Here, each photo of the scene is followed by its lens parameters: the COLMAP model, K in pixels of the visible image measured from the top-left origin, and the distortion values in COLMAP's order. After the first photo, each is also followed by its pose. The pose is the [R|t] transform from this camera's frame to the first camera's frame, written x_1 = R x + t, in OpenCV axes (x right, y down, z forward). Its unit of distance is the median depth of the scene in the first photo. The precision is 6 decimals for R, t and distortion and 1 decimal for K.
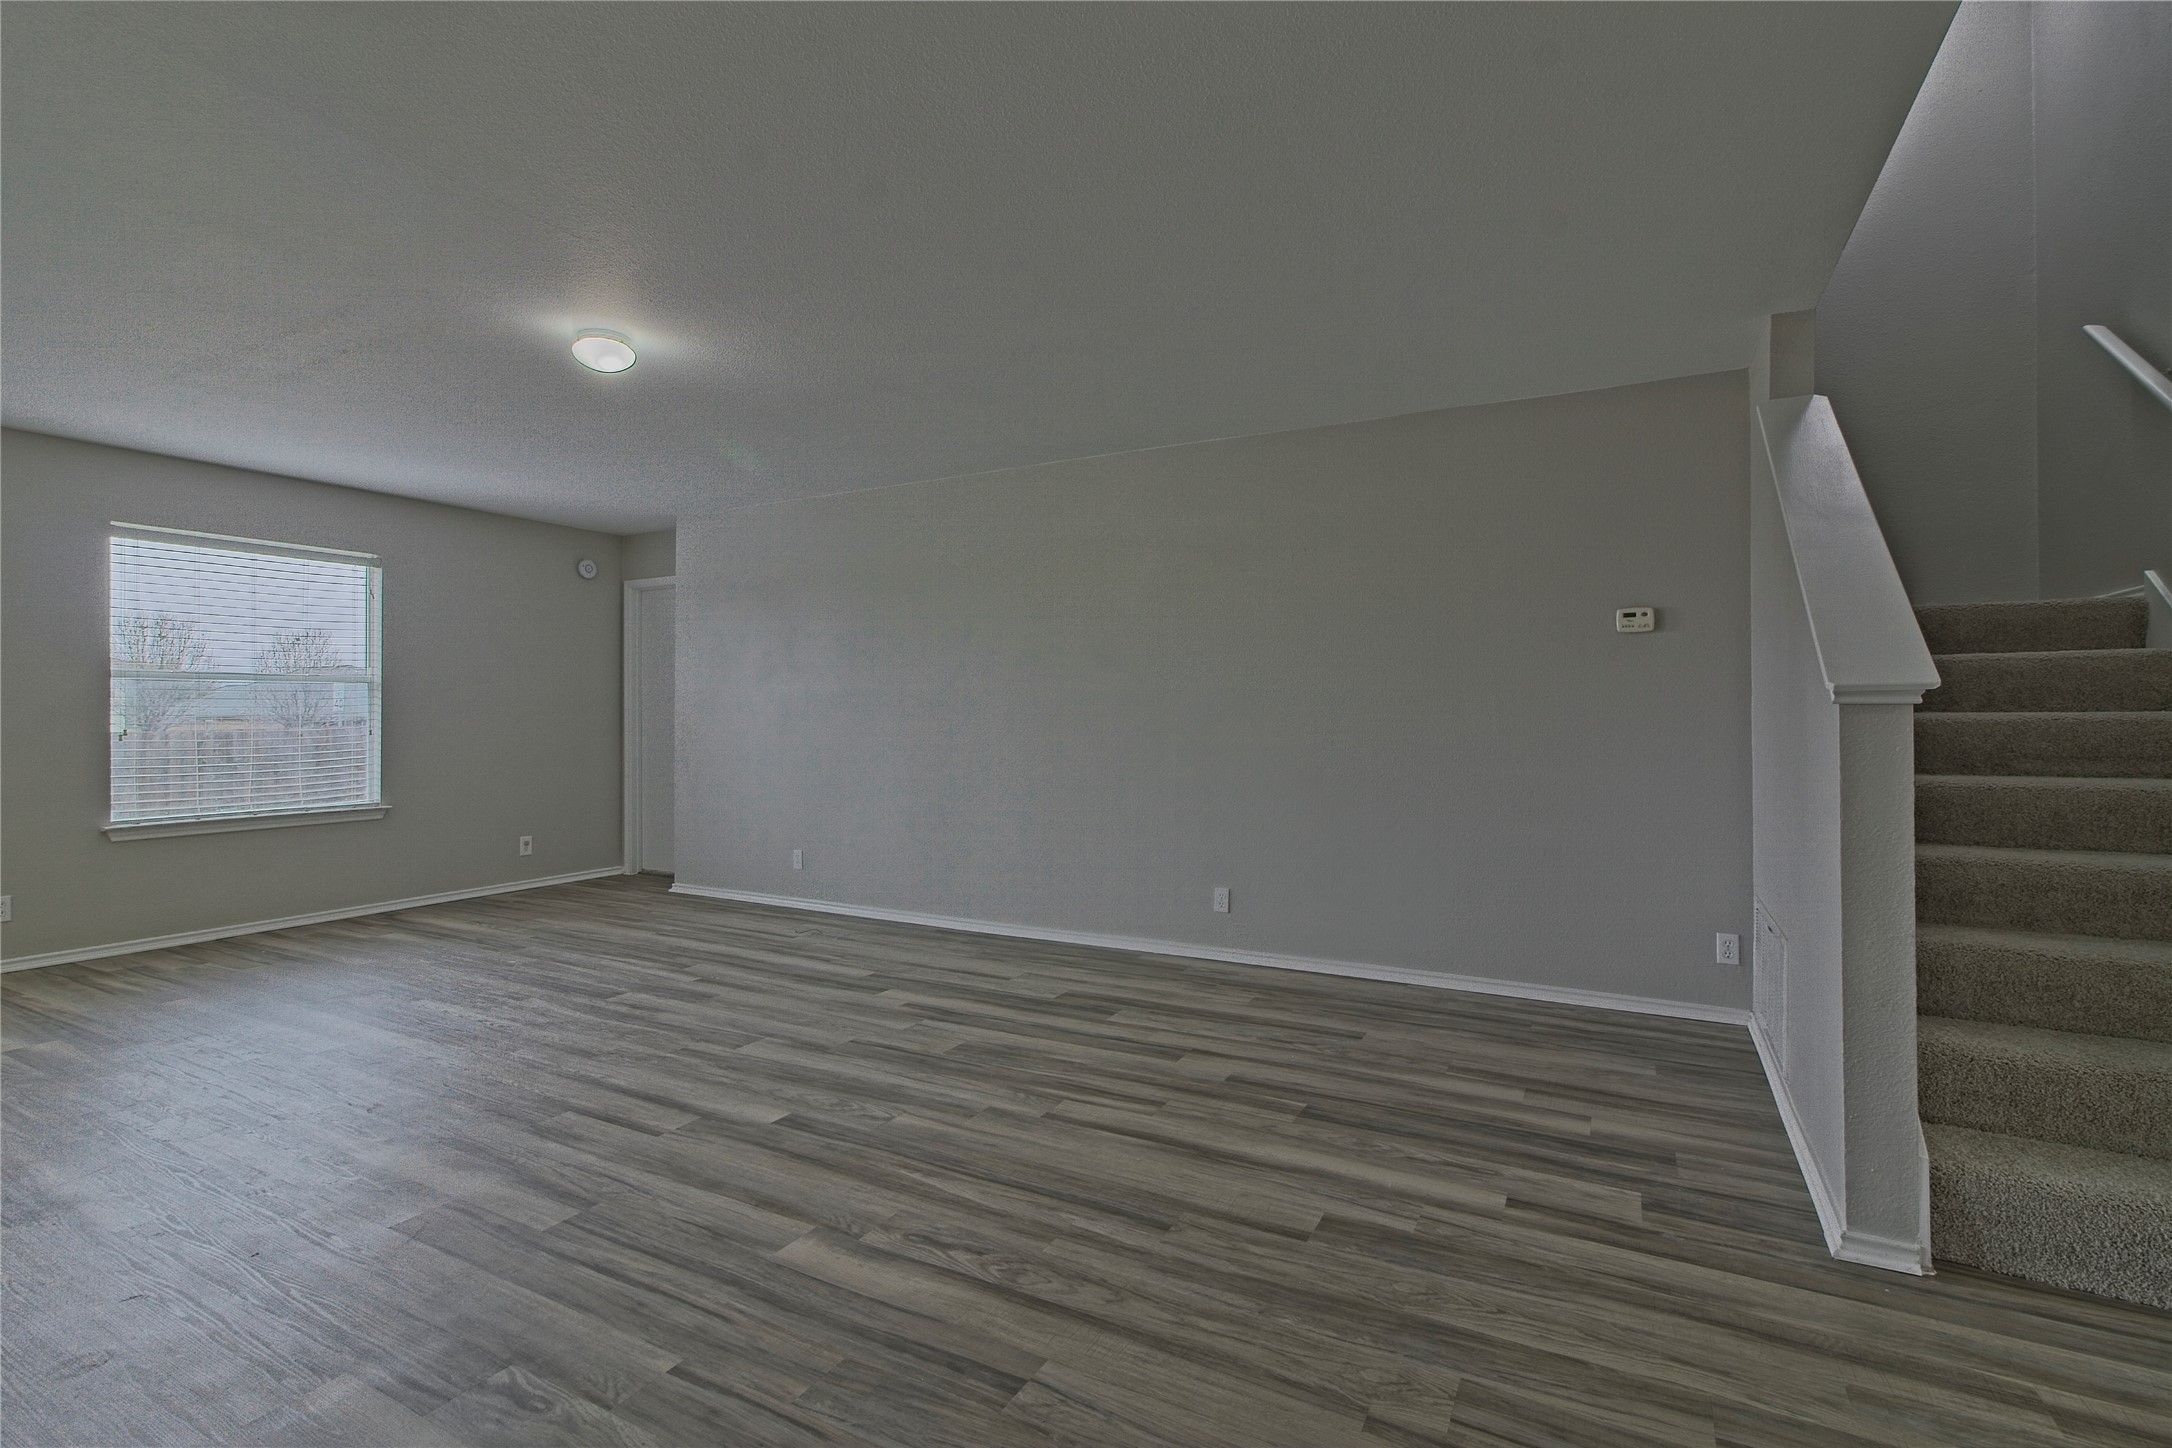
lens RADIAL K [[1000.8, 0, 1078.6], [0, 1000.8, 704.4], [0, 0, 1]] dist [-0.015834, 0.008020]
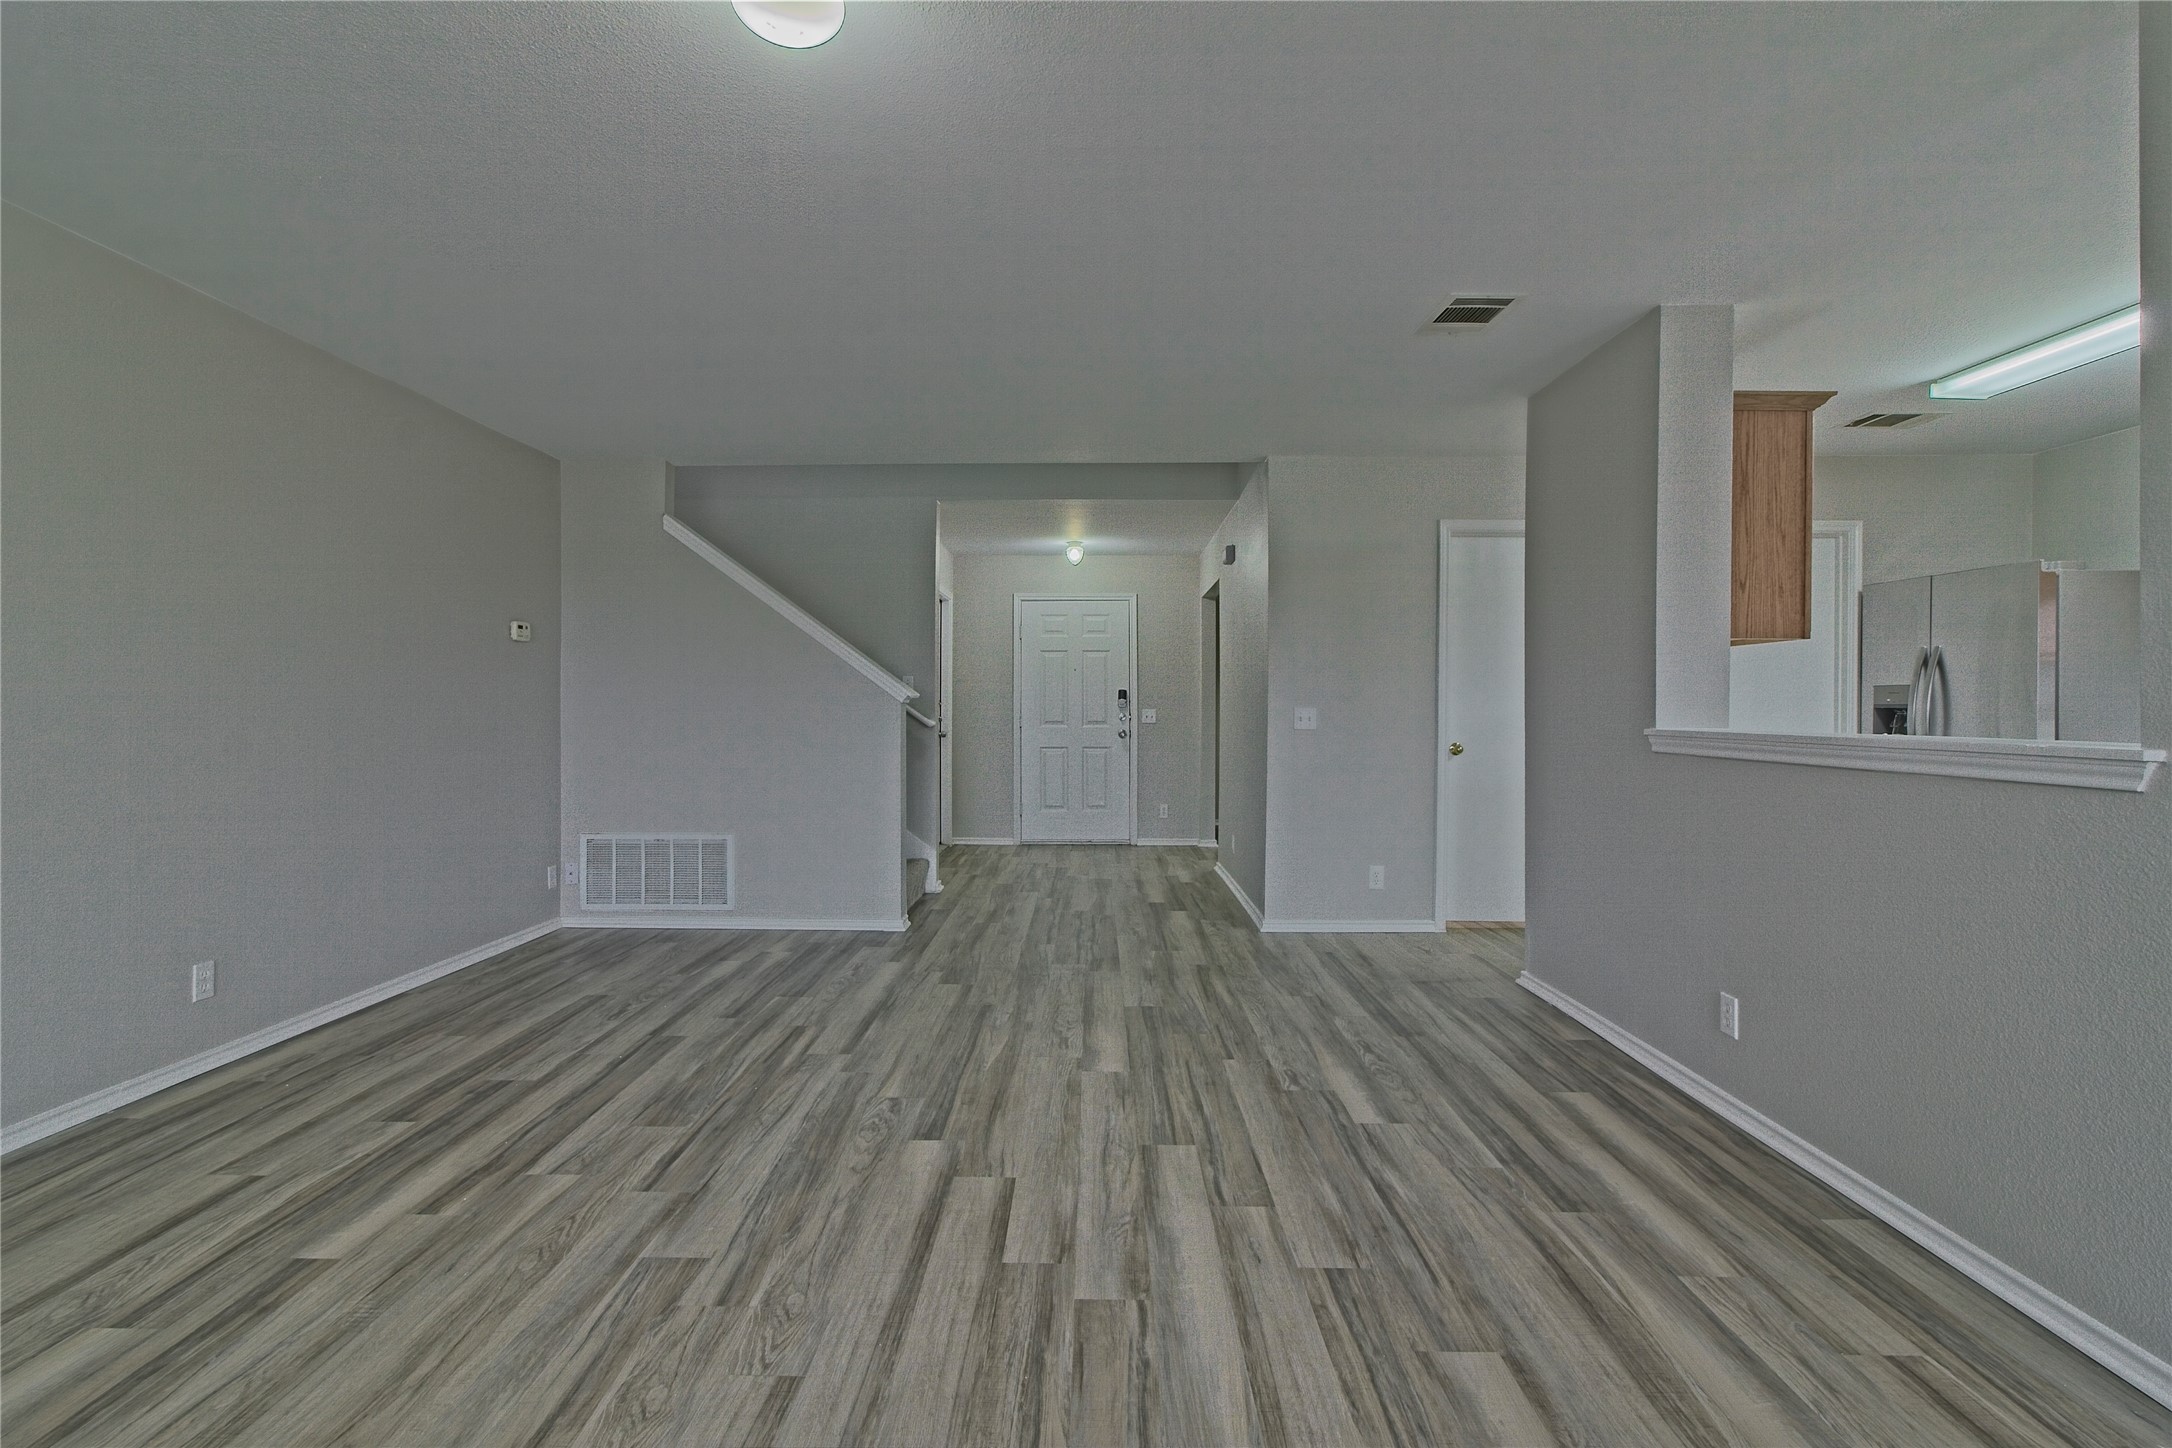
lens RADIAL K [[1000.8, 0, 1083.8], [0, 1000.8, 719.8], [0, 0, 1]] dist [-0.015834, 0.008020]
pose [[-0.469439, -0.010687, 0.882900, -1.037253], [-0.010566, 0.999923, 0.006485, 0.014017], [-0.882902, -0.006284, -0.469516, 1.147137]]
